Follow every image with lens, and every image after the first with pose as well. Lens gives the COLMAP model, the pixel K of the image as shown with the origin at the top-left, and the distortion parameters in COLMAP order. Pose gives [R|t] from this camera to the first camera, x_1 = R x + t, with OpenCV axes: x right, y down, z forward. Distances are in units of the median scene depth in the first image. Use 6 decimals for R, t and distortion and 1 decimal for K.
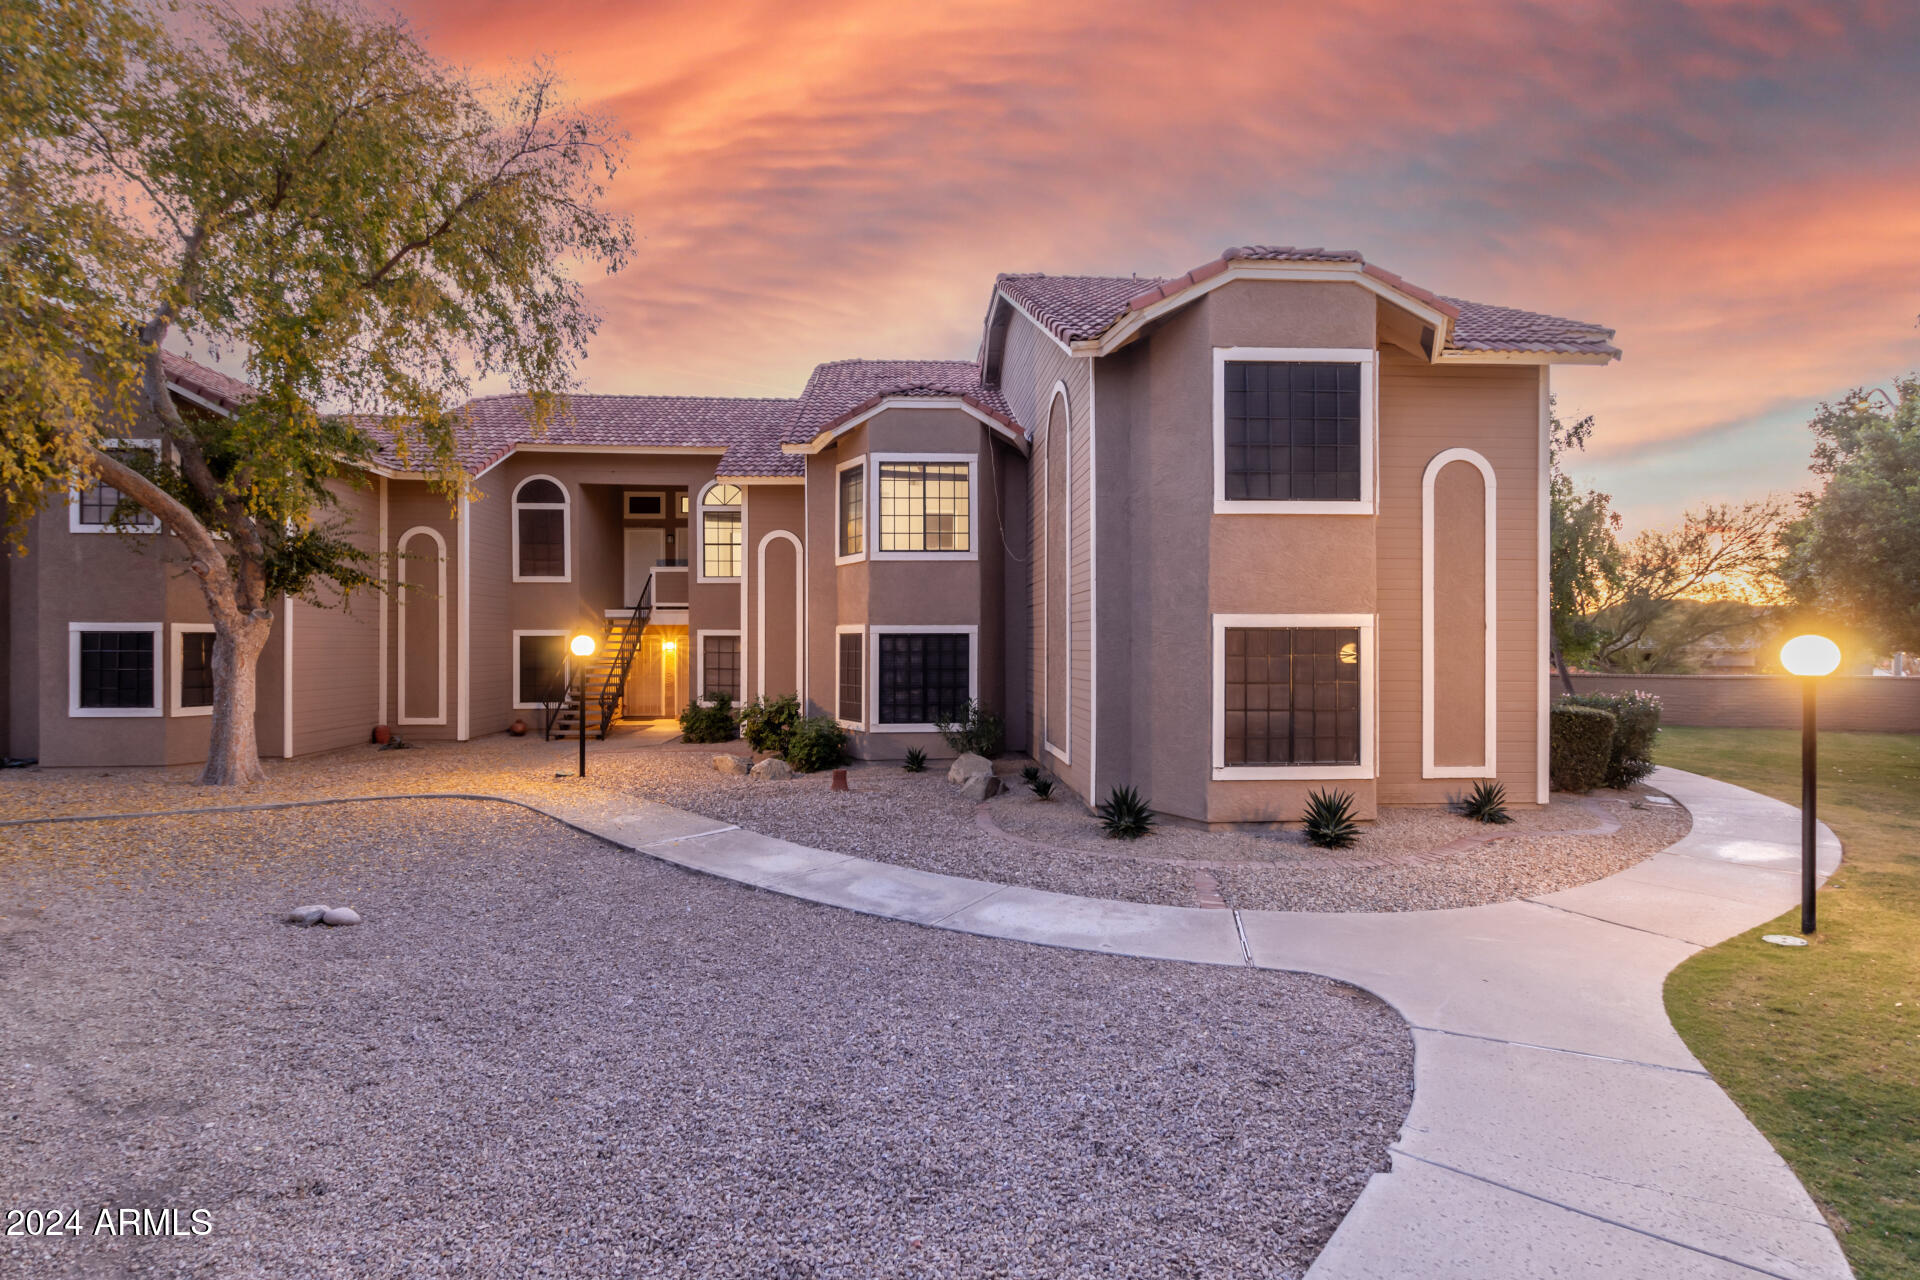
lens RADIAL K [[867.9, 0, 960.0], [0, 867.9, 640.0], [0, 0, 1]] dist [-0.002272, -0.000053]
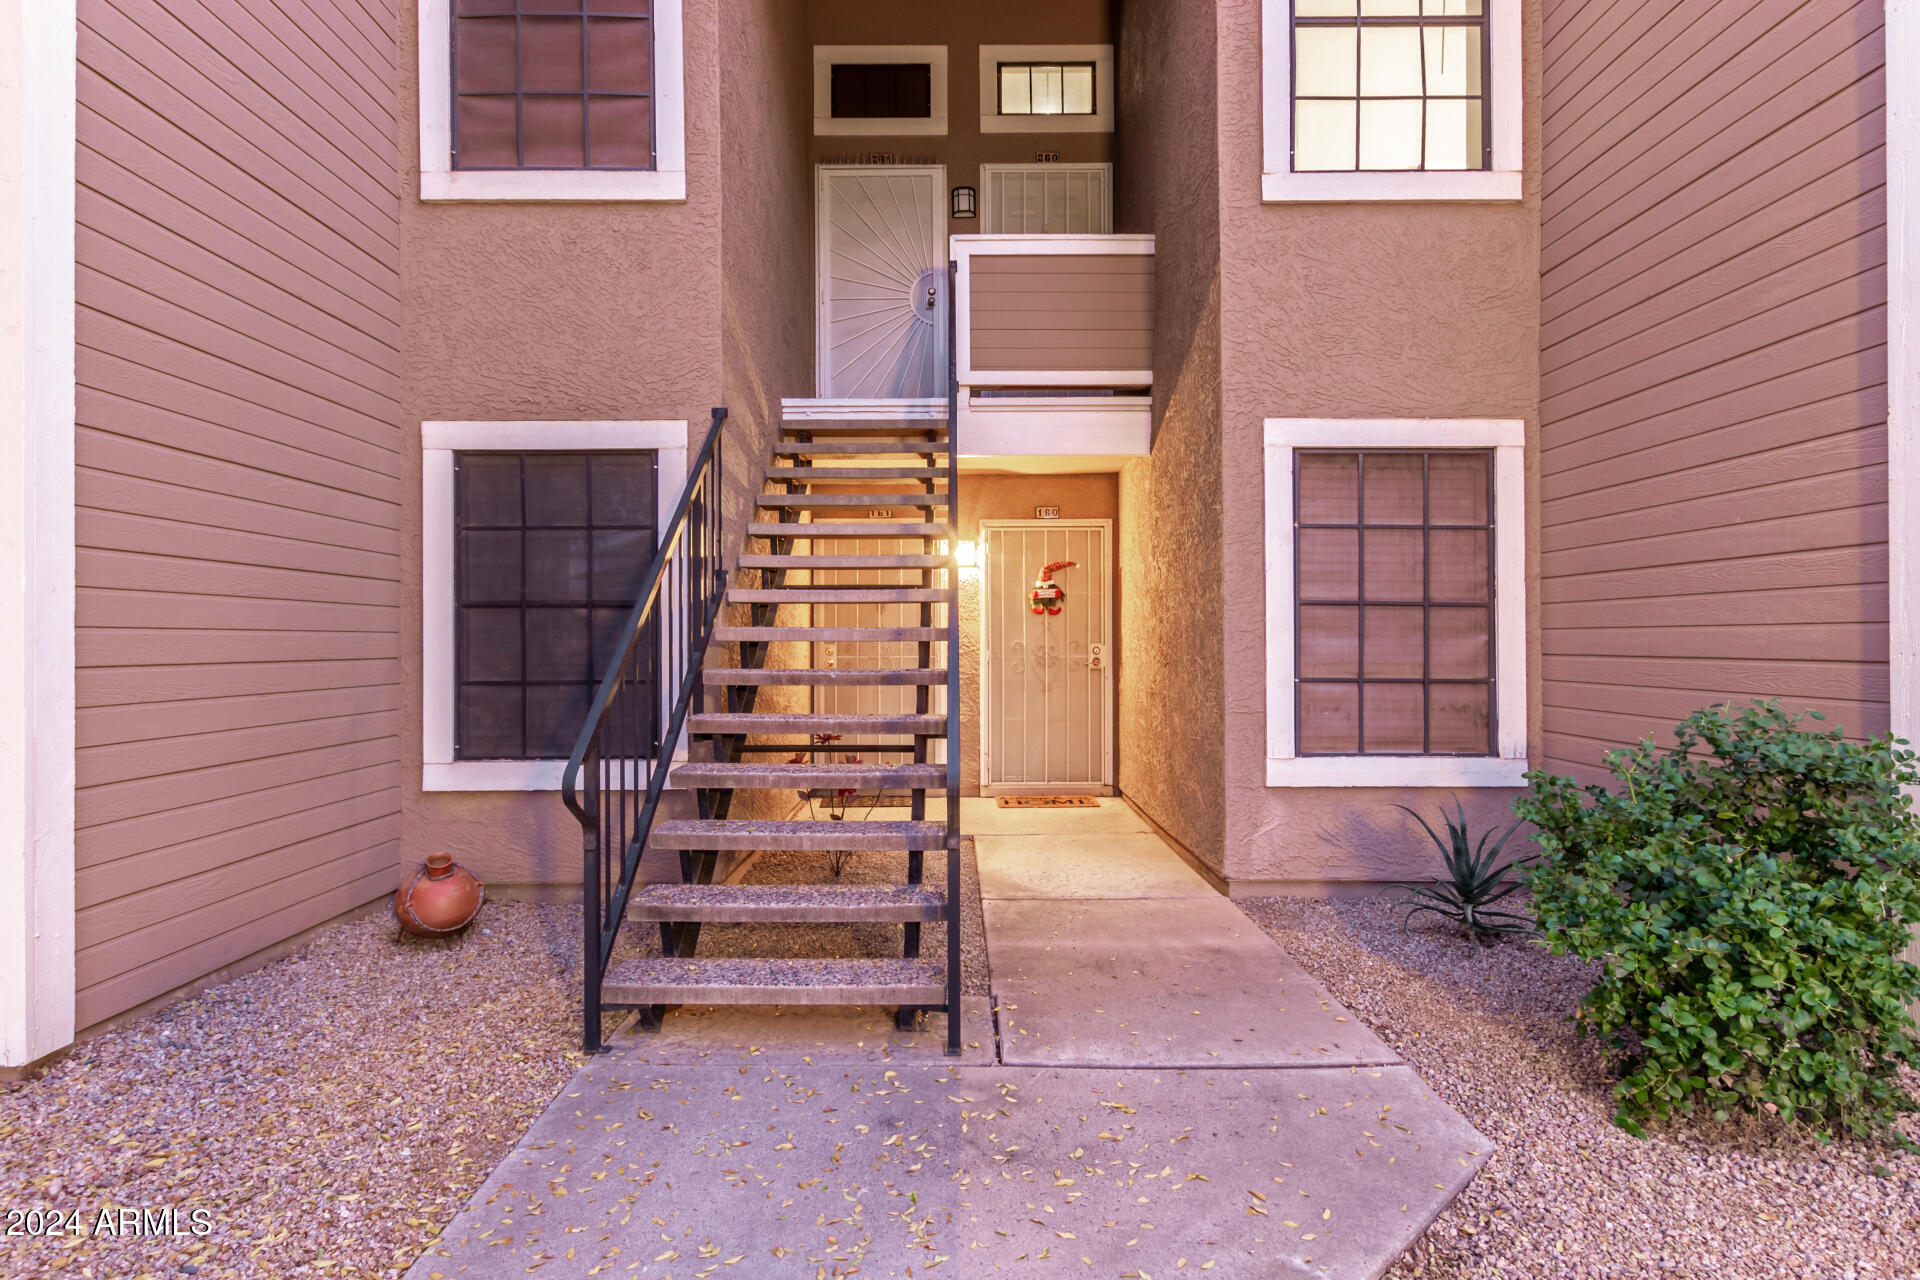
lens RADIAL K [[1041.1, 0, 936.0], [0, 1041.1, 645.8], [0, 0, 1]] dist [0.027098, -0.000231]
pose [[0.995831, -0.002562, -0.091185, -0.359787], [0.002146, 0.999987, -0.004664, 0.044518], [0.091196, 0.004449, 0.995823, 0.741407]]
